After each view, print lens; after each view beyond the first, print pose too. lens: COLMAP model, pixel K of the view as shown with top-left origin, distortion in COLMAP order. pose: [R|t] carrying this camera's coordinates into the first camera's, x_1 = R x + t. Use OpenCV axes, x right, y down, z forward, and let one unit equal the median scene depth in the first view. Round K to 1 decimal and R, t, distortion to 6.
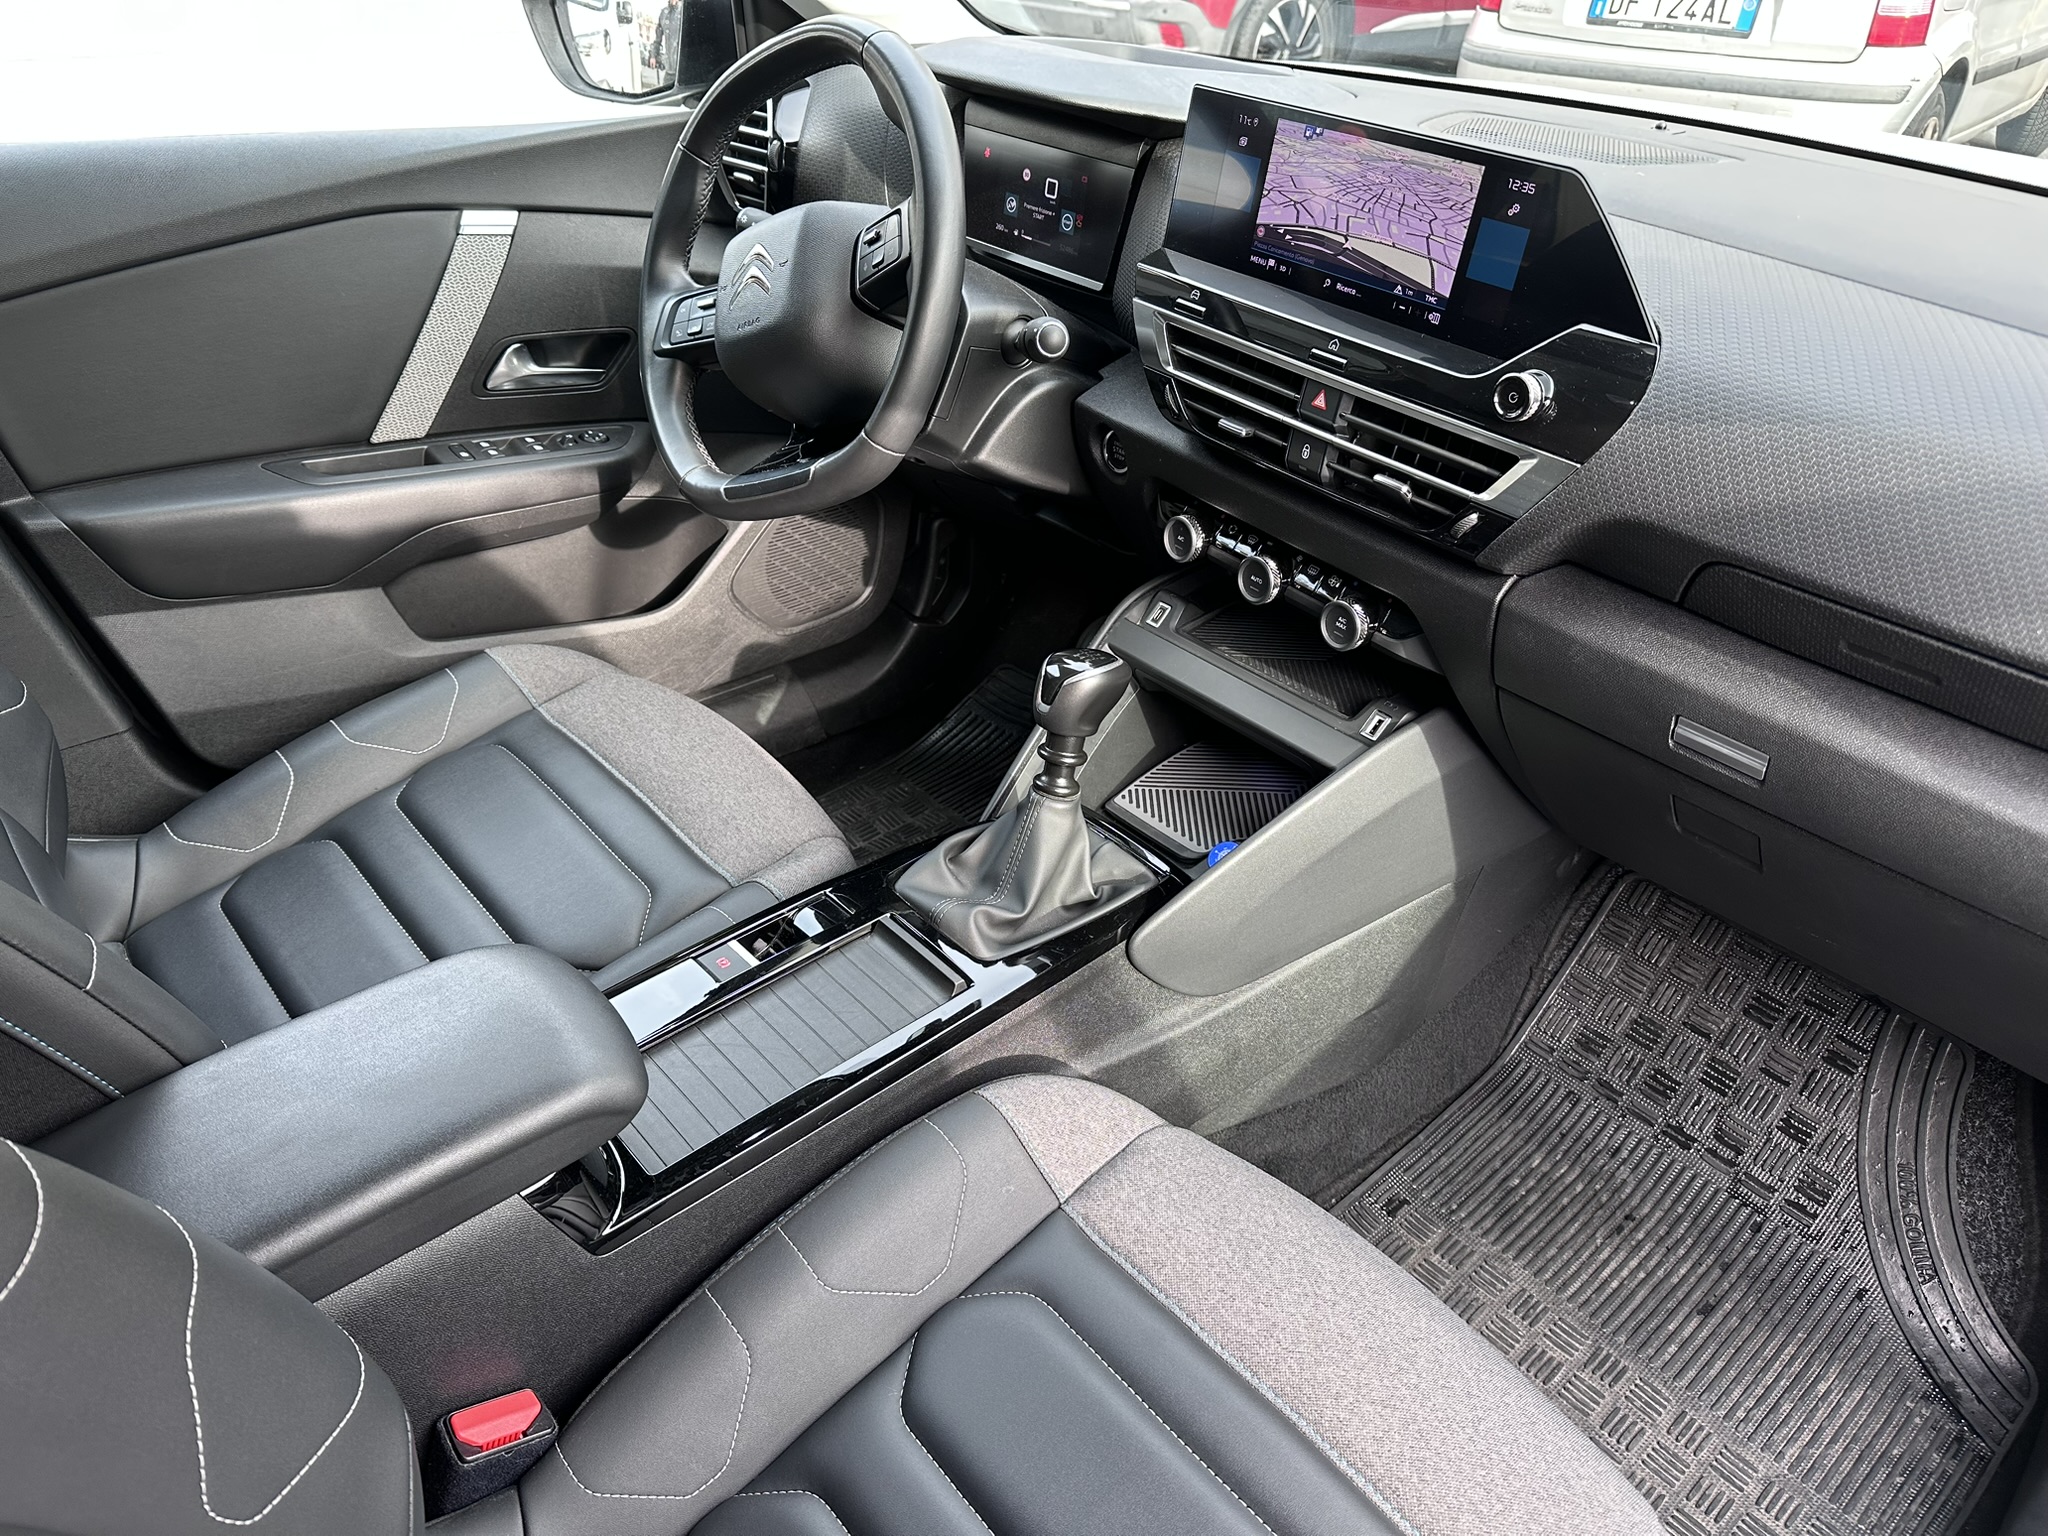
lens RADIAL K [[1413.6, 0, 1024.0], [0, 1413.6, 768.0], [0, 0, 1]] dist [0.001996, -0.000466]
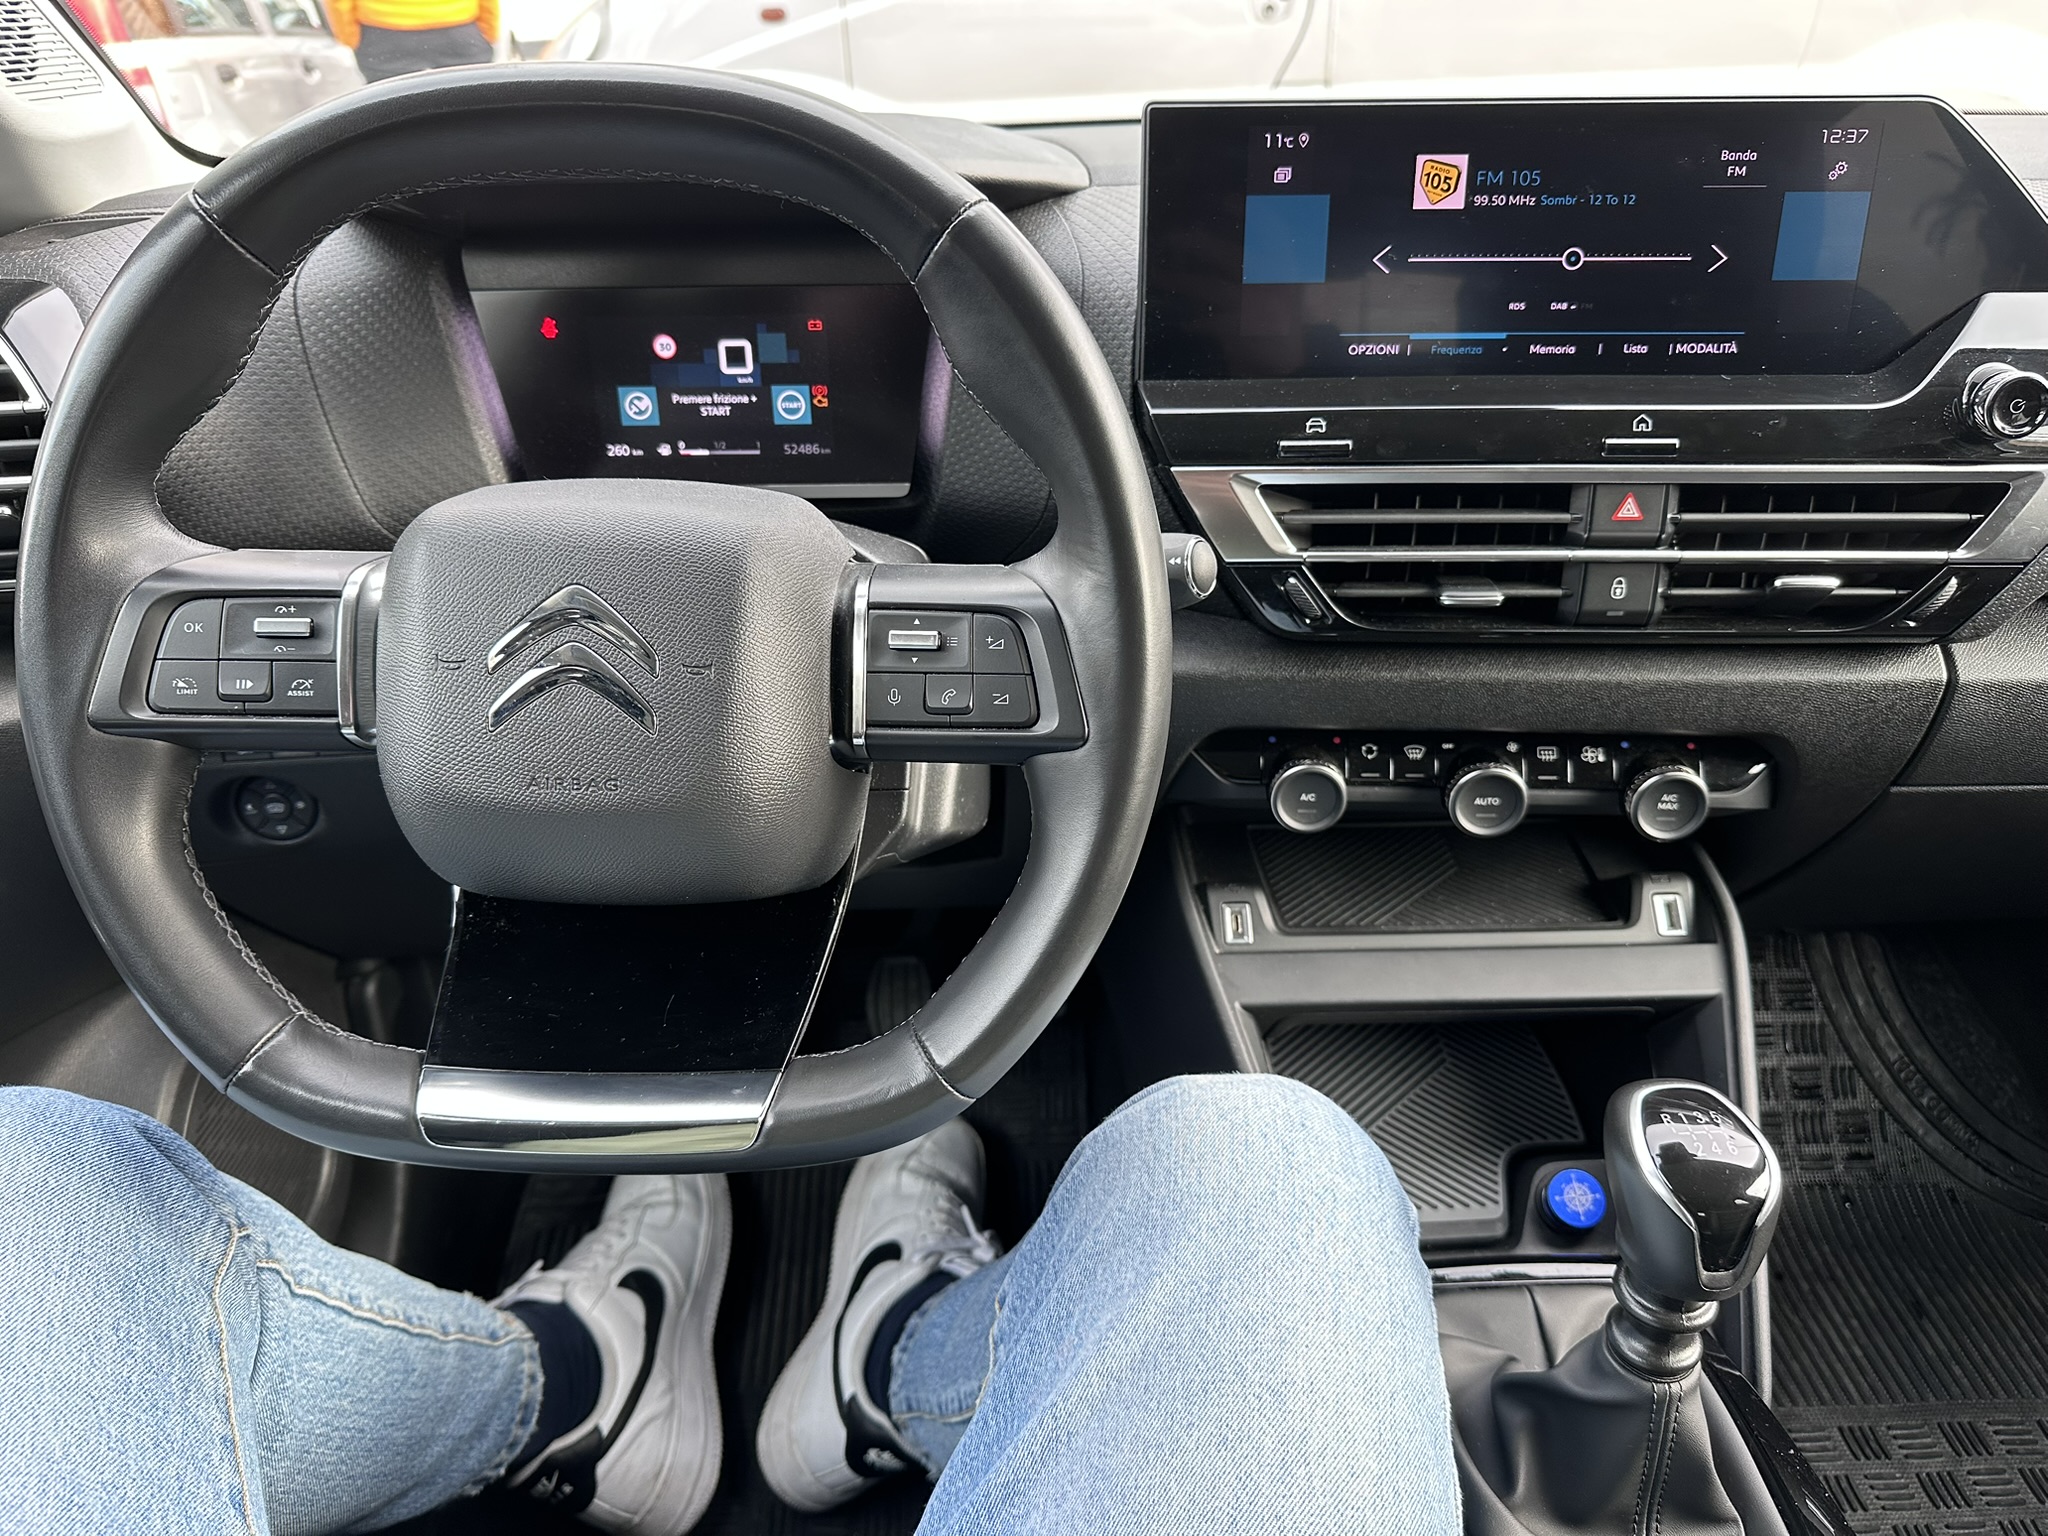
lens RADIAL K [[1413.6, 0, 1024.0], [0, 1413.6, 768.0], [0, 0, 1]] dist [0.001996, -0.000466]
pose [[0.629931, -0.390382, 0.671408, -0.429416], [0.460781, 0.883760, 0.081537, -0.319368], [-0.625194, 0.258010, 0.736589, 0.688214]]
